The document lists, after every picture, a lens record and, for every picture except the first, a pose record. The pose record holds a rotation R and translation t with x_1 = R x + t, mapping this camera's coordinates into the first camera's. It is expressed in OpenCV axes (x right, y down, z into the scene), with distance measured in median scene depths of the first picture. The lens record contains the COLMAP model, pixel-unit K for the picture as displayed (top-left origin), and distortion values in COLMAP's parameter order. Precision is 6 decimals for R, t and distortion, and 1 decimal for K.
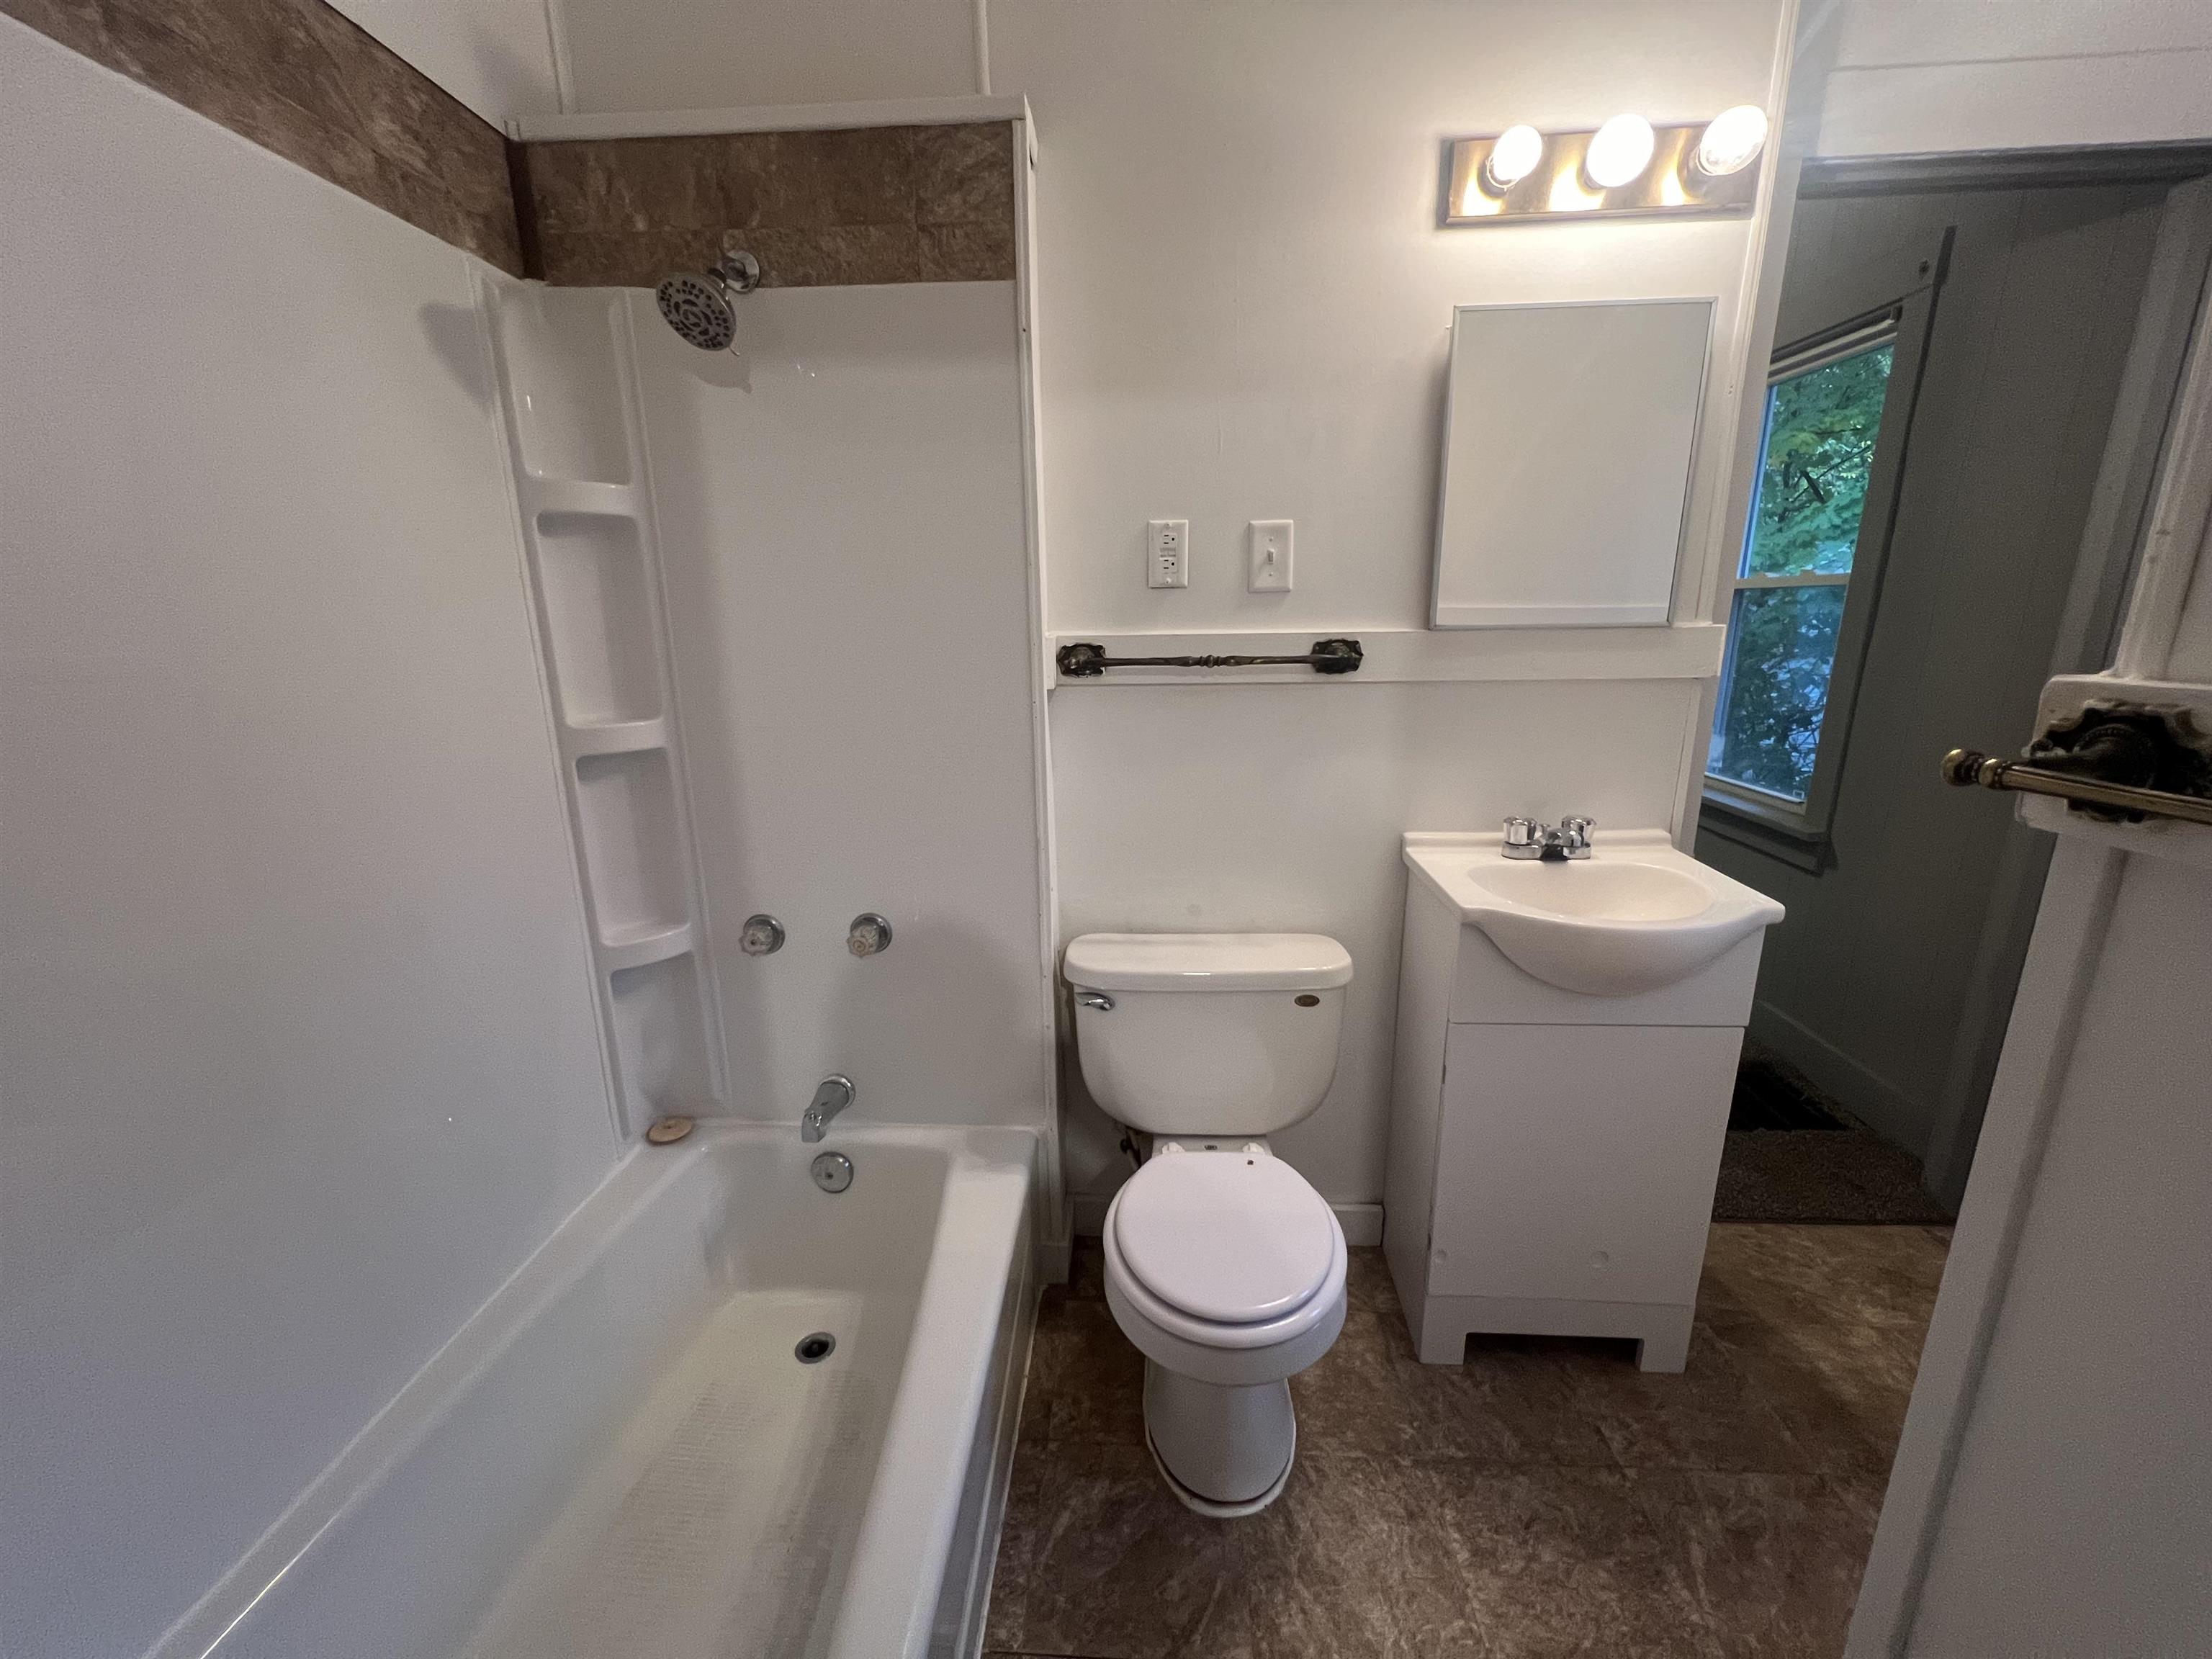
lens RADIAL K [[885.5, 0, 1099.7], [0, 885.5, 833.0], [0, 0, 1]] dist [-0.000225, -0.000269]
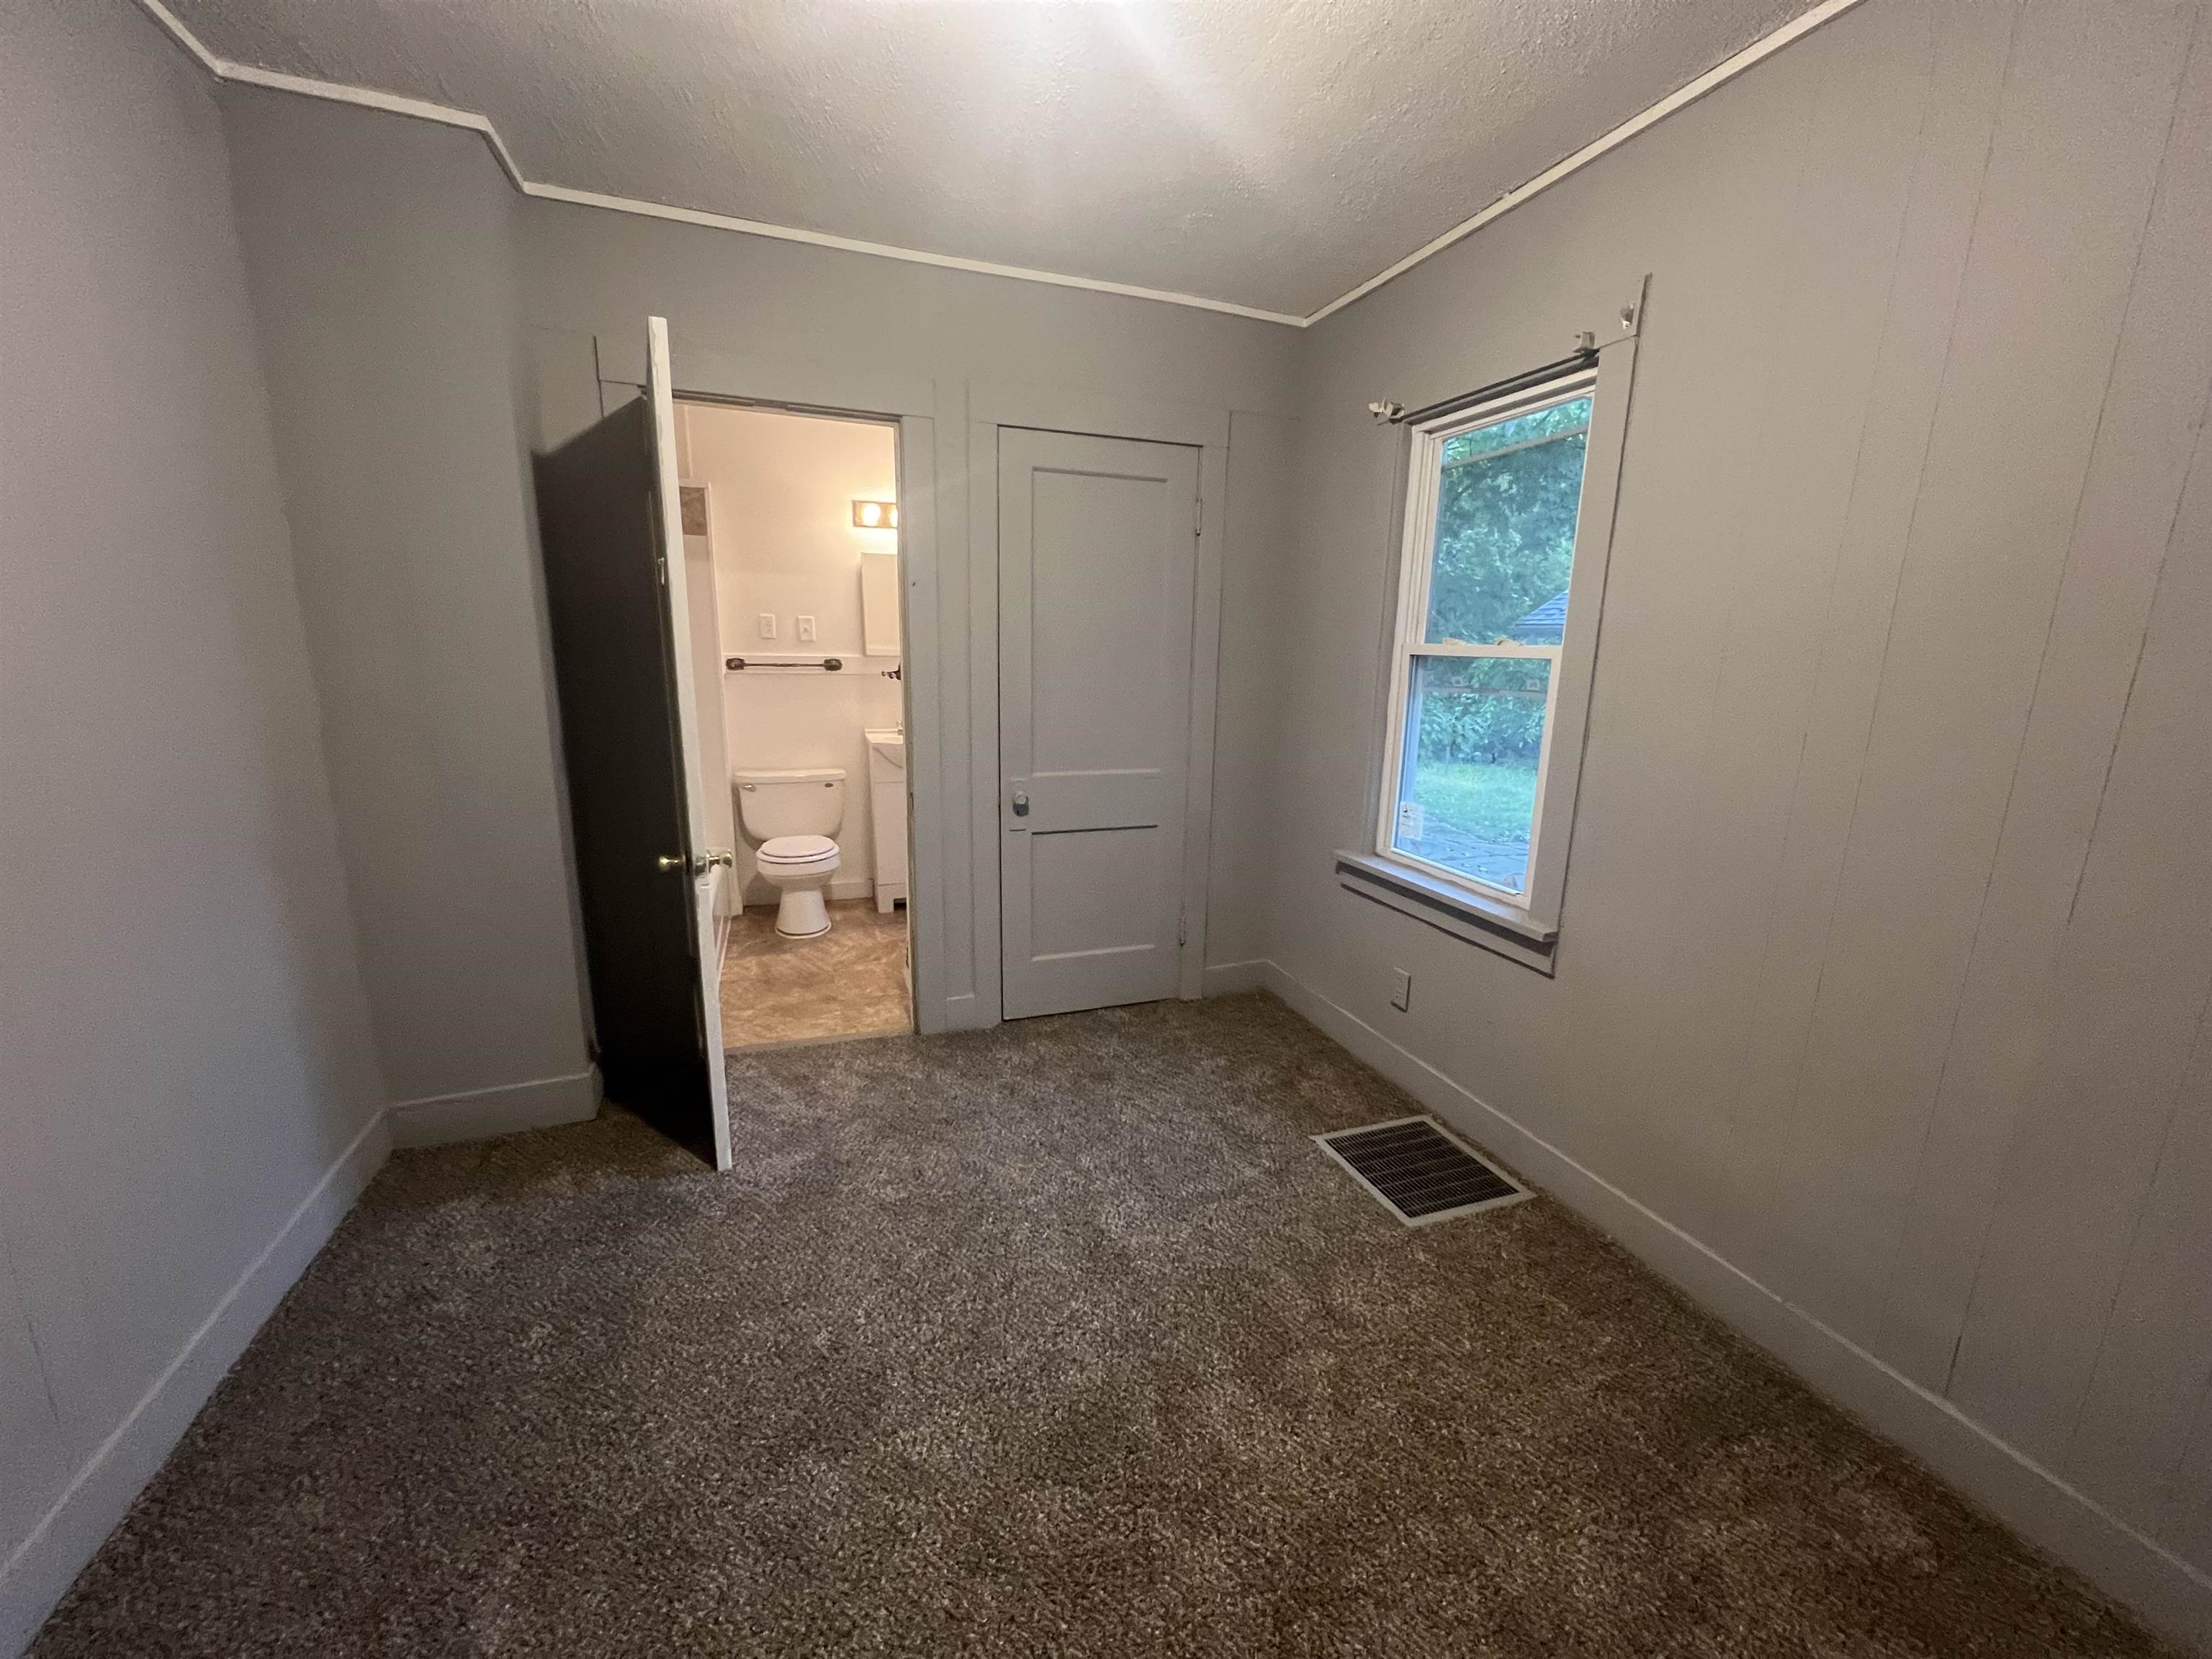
lens RADIAL K [[885.5, 0, 1099.7], [0, 885.5, 833.0], [0, 0, 1]] dist [-0.000225, -0.000269]
pose [[0.919204, -0.051101, 0.390451, -0.085378], [0.068254, 0.997212, -0.030170, 0.504524], [-0.387821, 0.054382, 0.920129, -2.001468]]
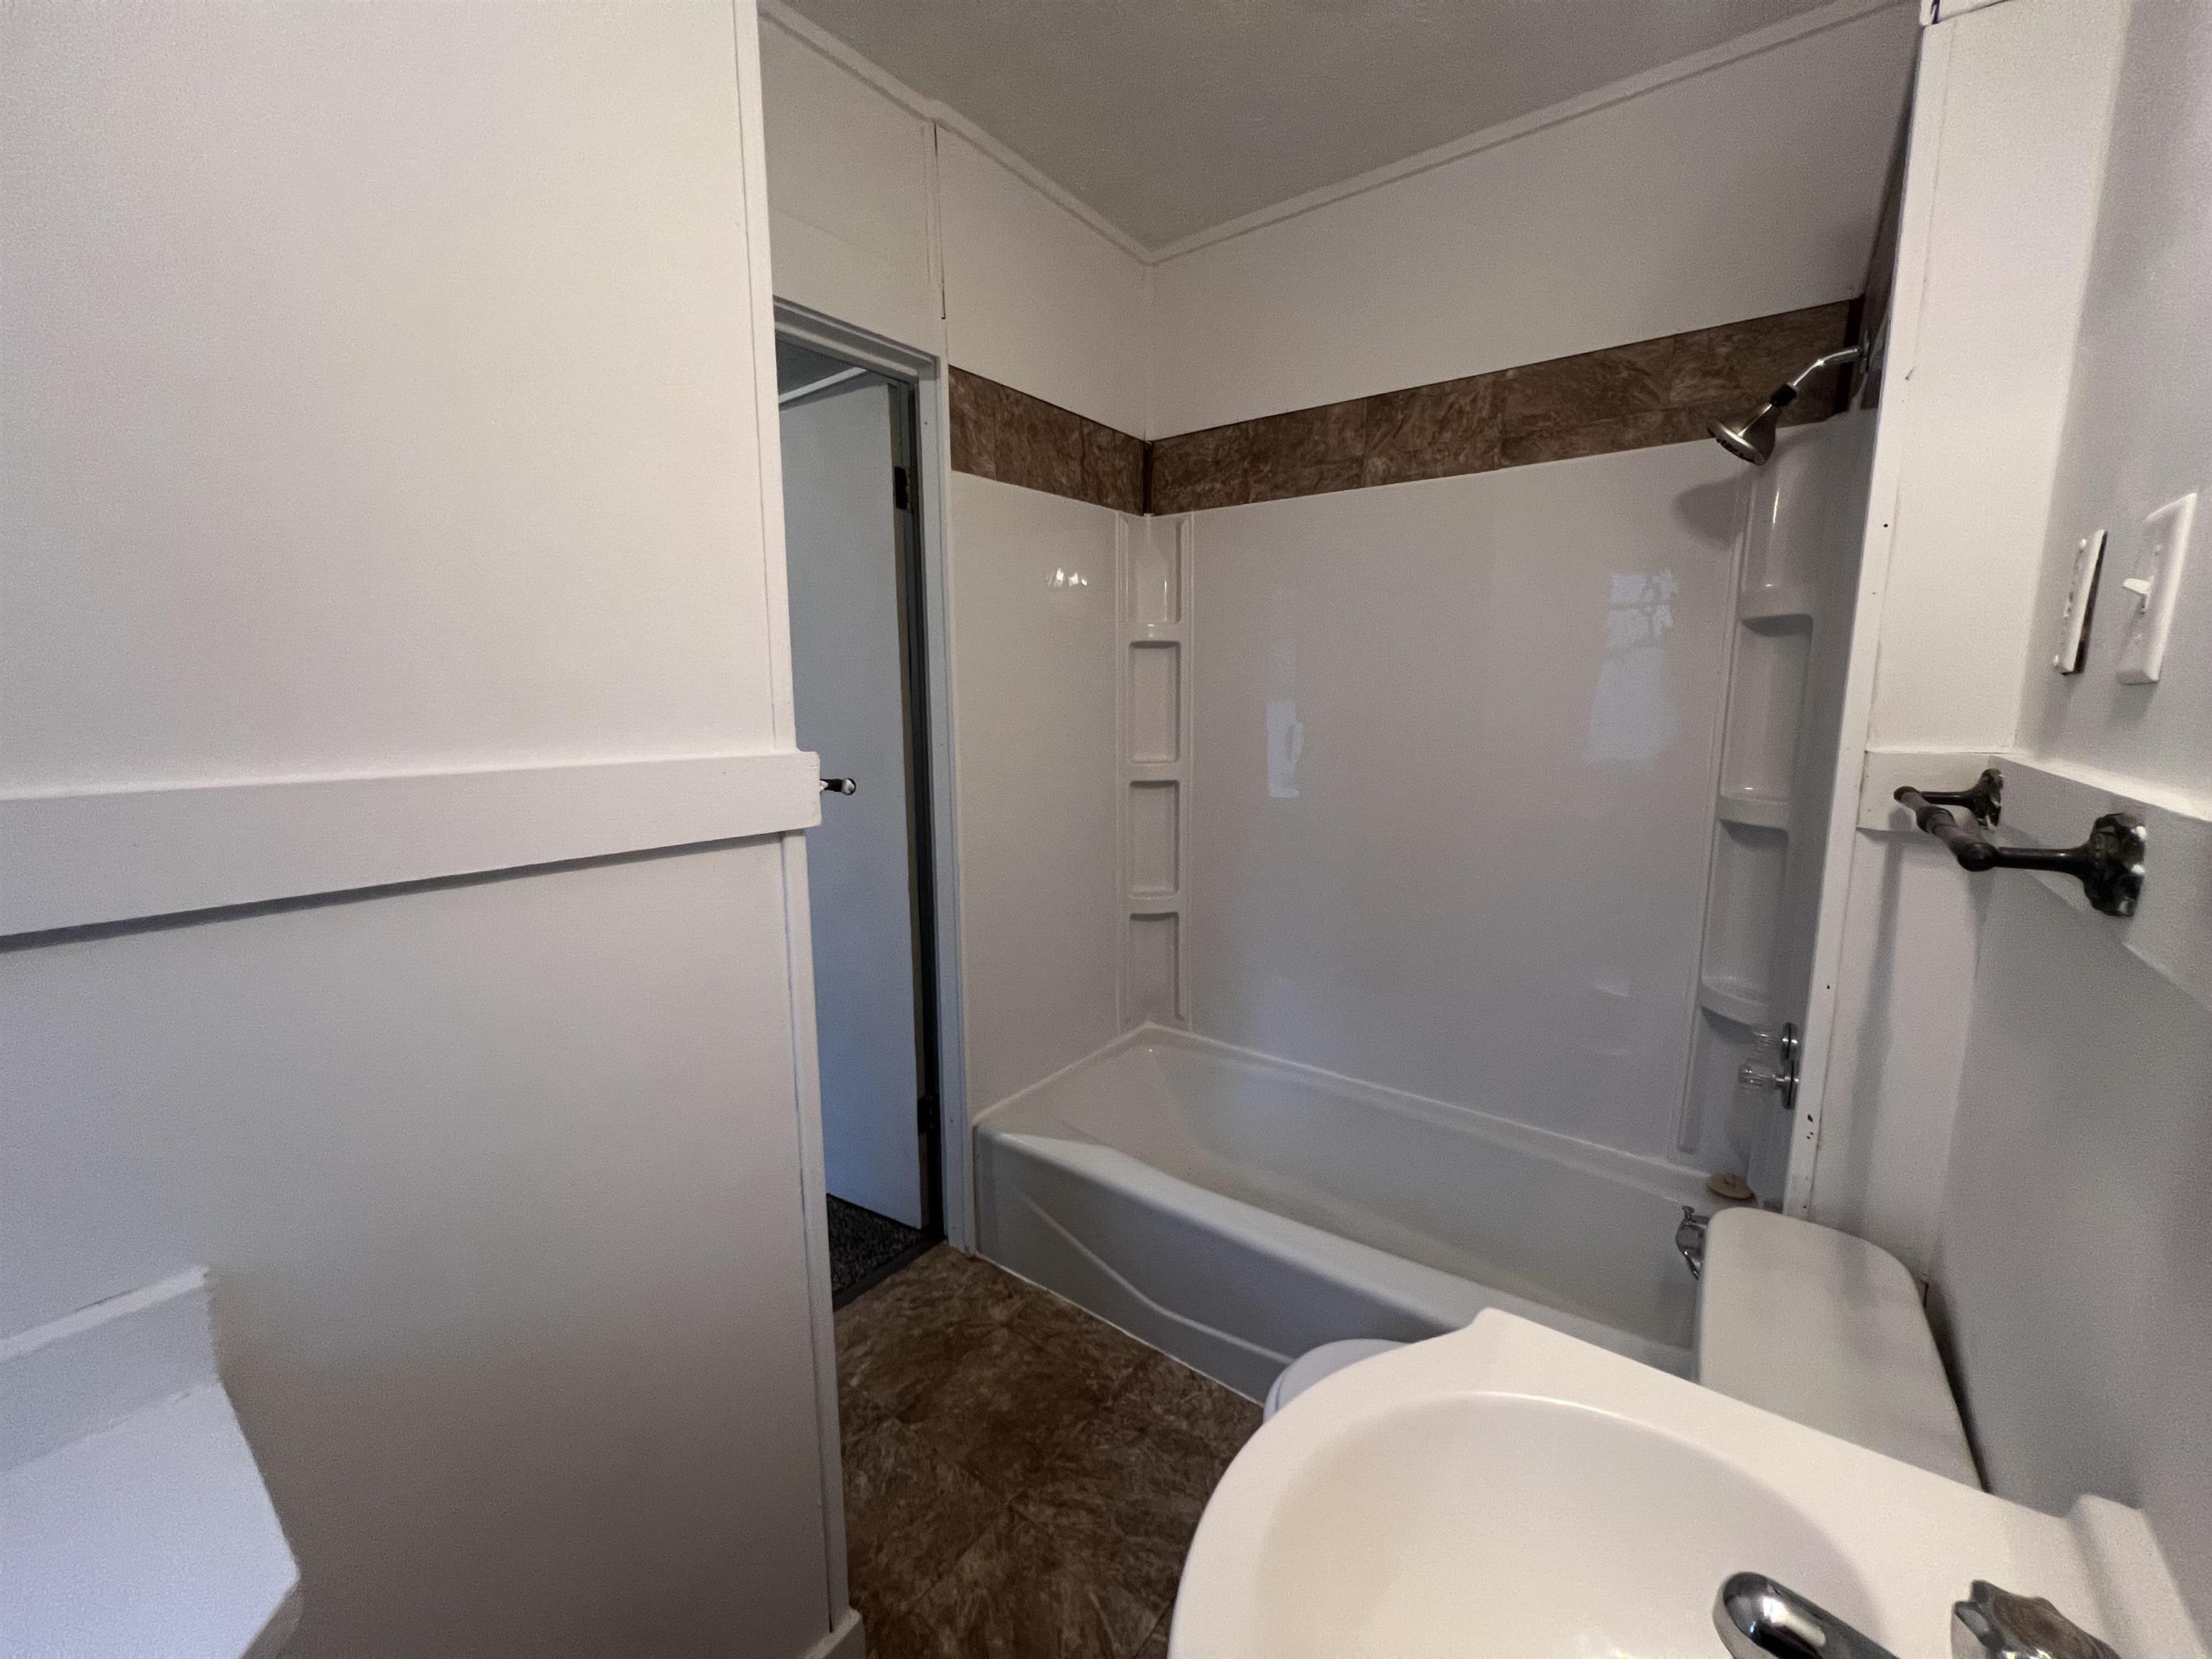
lens RADIAL K [[885.5, 0, 1099.7], [0, 885.5, 833.0], [0, 0, 1]] dist [-0.000225, -0.000269]
pose [[-0.563917, 0.143823, -0.813211, 0.812850], [-0.191244, 0.935207, 0.298016, -0.250650], [0.803382, 0.323578, -0.499874, 0.882865]]
